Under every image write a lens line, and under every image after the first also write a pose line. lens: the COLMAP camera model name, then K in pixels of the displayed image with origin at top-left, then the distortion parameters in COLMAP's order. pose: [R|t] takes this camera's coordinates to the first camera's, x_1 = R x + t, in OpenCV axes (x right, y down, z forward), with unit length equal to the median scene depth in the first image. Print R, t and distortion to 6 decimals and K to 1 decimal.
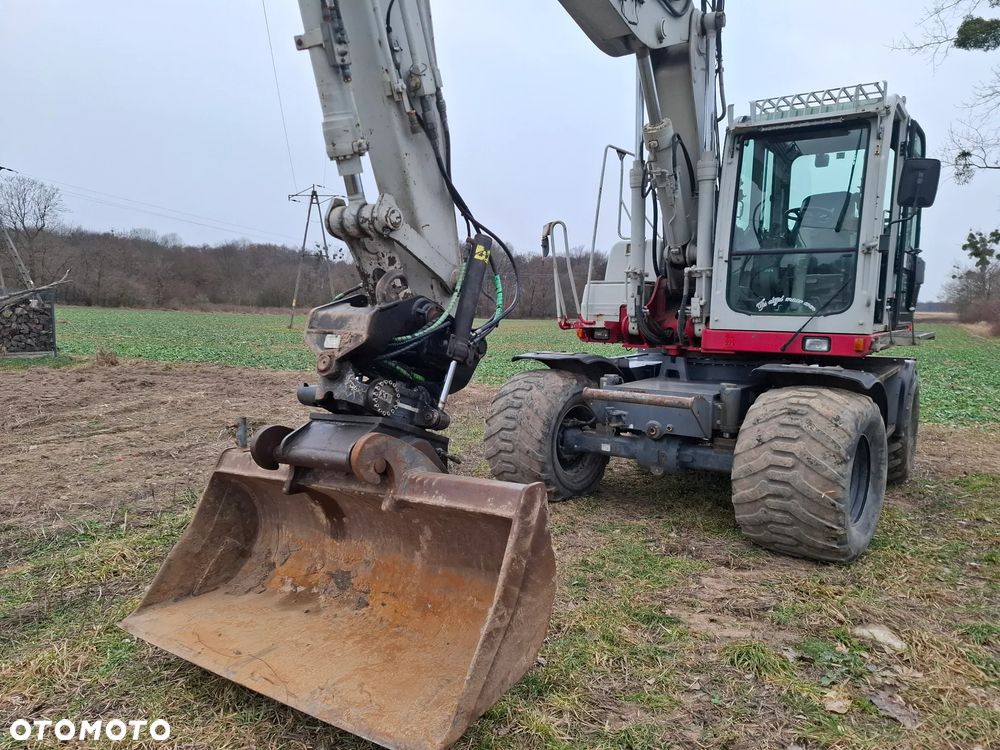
lens RADIAL K [[691.0, 0, 491.2], [0, 691.0, 388.4], [0, 0, 1]] dist [0.078888, -0.067338]
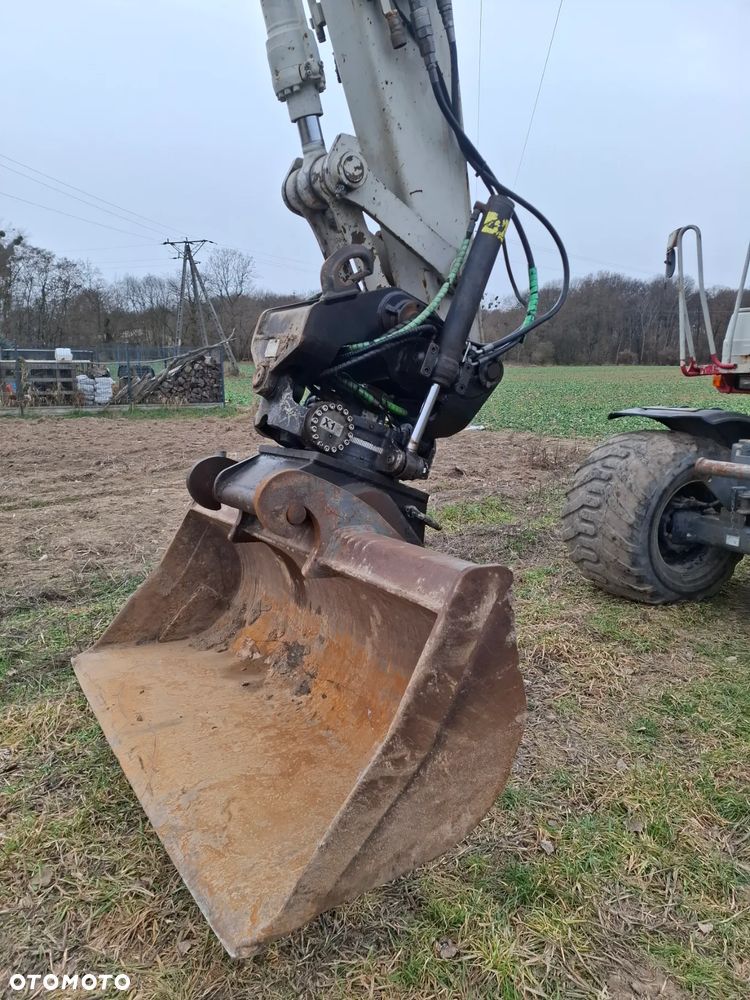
lens RADIAL K [[691.0, 0, 366.3], [0, 691.0, 504.5], [0, 0, 1]] dist [0.078888, -0.067338]
pose [[0.919554, 0.100767, -0.379826, 0.155406], [-0.078552, 0.994191, 0.073583, 0.034603], [0.385034, -0.037827, 0.922127, 0.298147]]
